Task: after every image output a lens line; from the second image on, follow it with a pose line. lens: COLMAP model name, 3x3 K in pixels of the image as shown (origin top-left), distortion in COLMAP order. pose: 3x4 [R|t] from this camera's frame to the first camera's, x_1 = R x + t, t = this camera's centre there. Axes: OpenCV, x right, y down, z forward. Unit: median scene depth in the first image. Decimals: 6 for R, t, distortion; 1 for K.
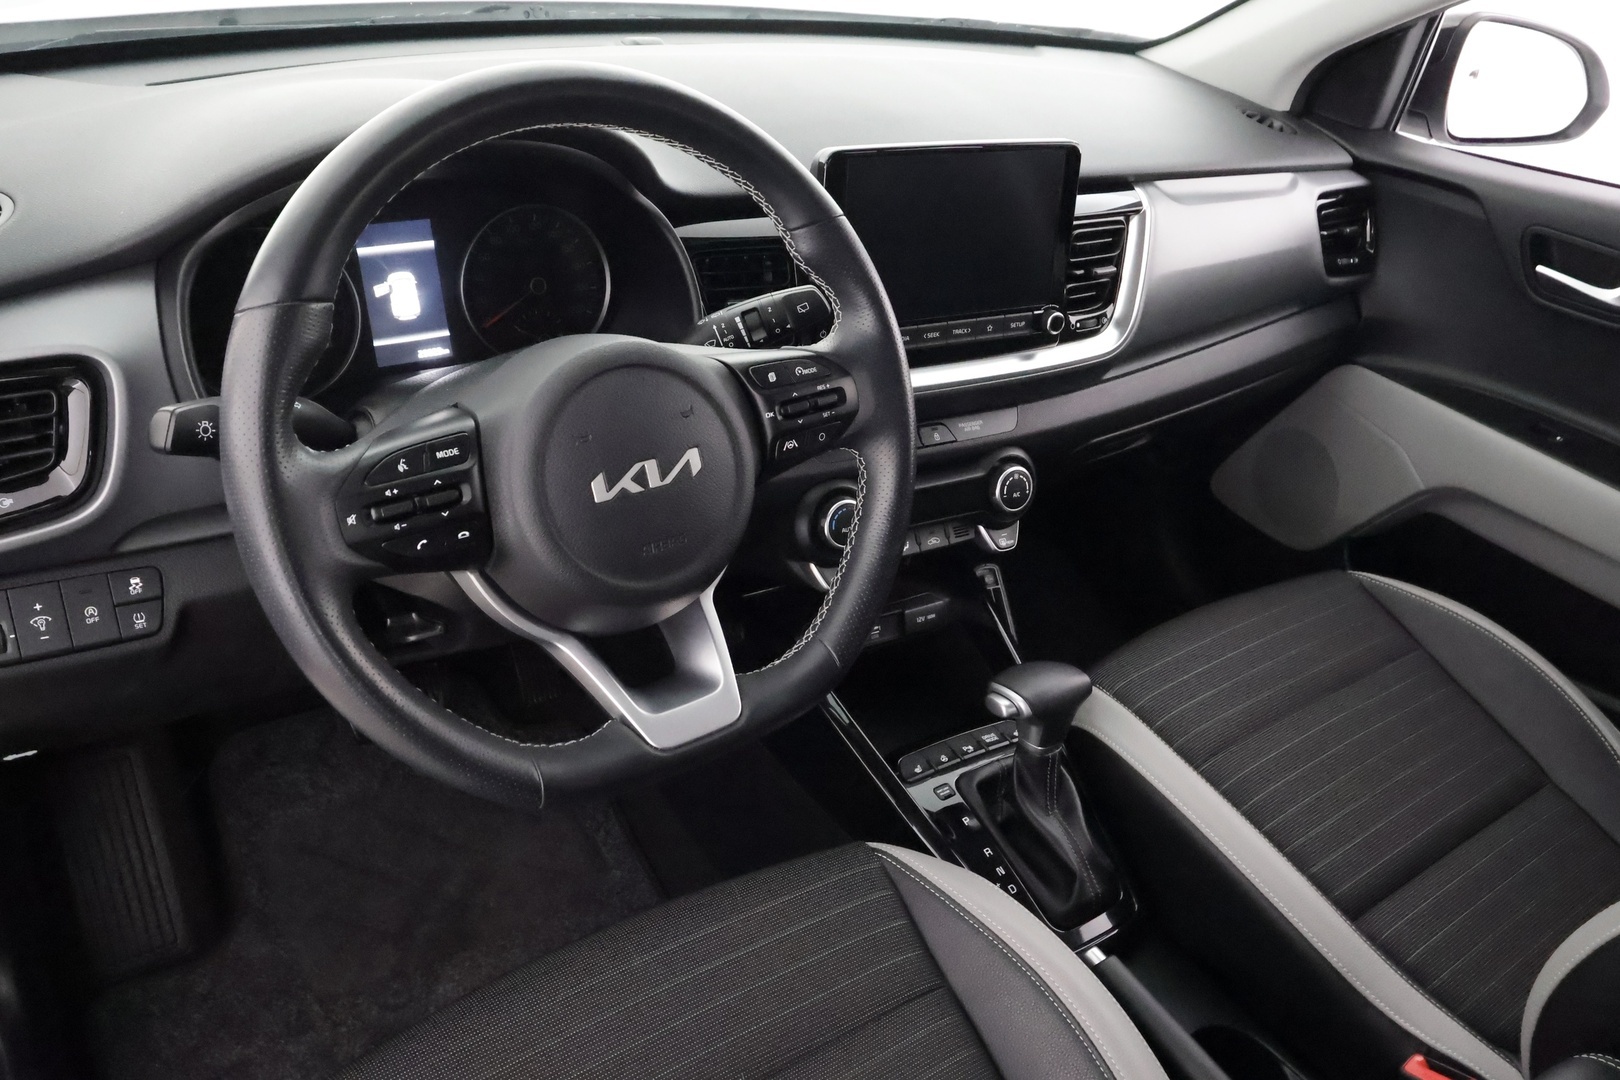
lens RADIAL K [[1291.3, 0, 836.7], [0, 1291.3, 548.4], [0, 0, 1]] dist [-0.001817, 0.018471]
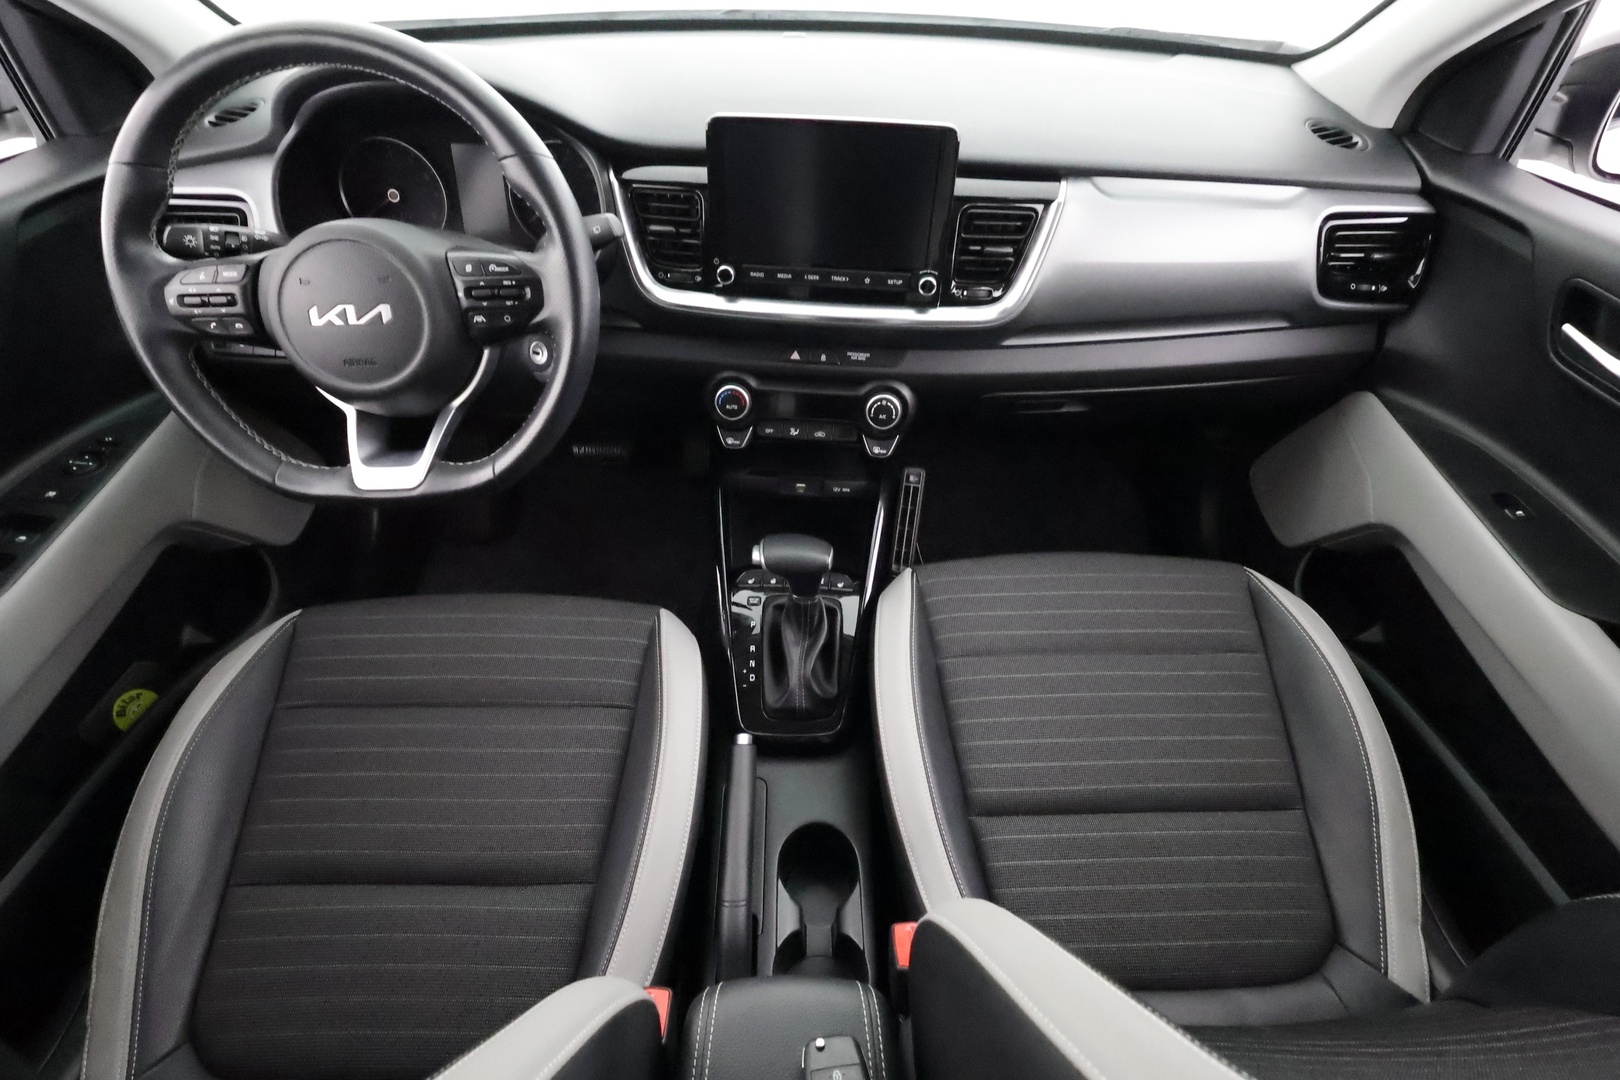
lens RADIAL K [[759.0, 0, 804.3], [0, 759.0, 550.3], [0, 0, 1]] dist [-0.000642, 0.002660]
pose [[0.812780, 0.334756, -0.476788, 0.515697], [-0.238855, 0.937956, 0.251369, -0.094202], [0.531354, -0.090424, 0.842310, 0.308892]]
